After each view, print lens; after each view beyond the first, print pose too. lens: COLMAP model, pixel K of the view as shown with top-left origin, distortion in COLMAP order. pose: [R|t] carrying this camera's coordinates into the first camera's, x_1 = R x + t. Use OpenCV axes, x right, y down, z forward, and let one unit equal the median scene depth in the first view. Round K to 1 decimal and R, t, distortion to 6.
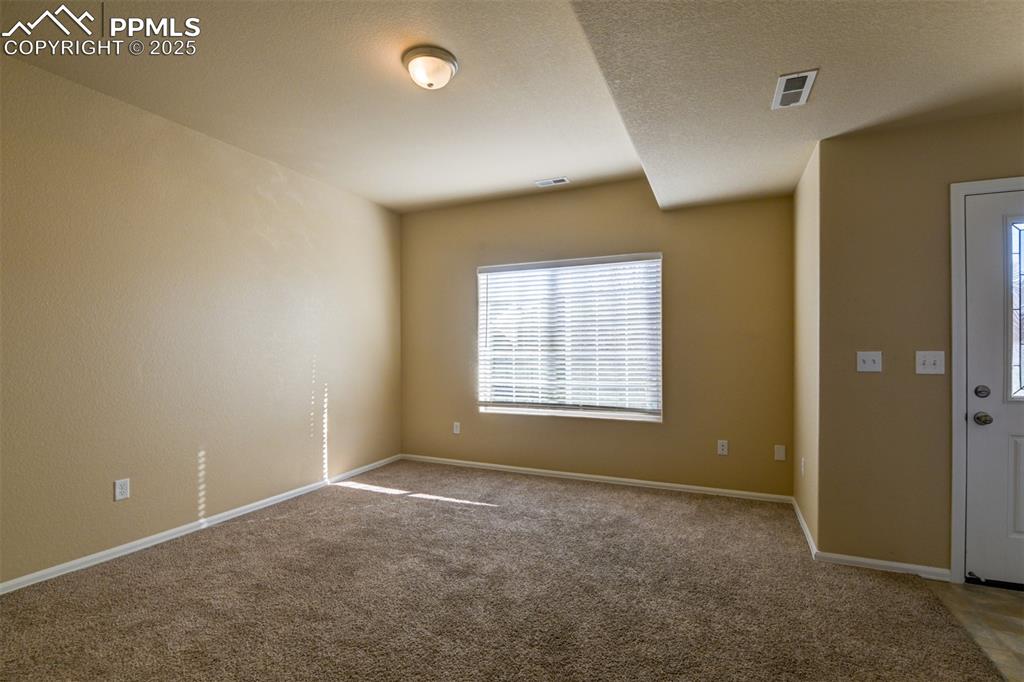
lens RADIAL K [[444.9, 0, 504.2], [0, 444.9, 348.8], [0, 0, 1]] dist [-0.013777, -0.004626]
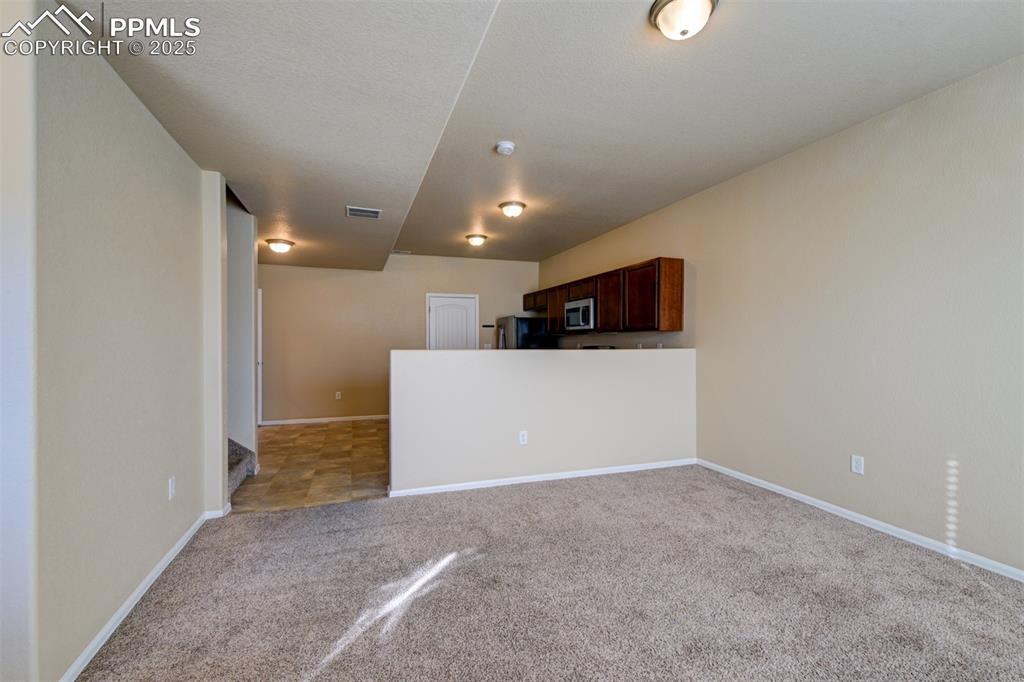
lens RADIAL K [[444.9, 0, 508.1], [0, 444.9, 338.0], [0, 0, 1]] dist [-0.013777, -0.004626]
pose [[-0.717025, -0.000768, -0.697047, 0.385035], [0.007079, 0.999940, -0.008383, 0.004617], [0.697012, -0.010946, -0.716976, 0.818370]]
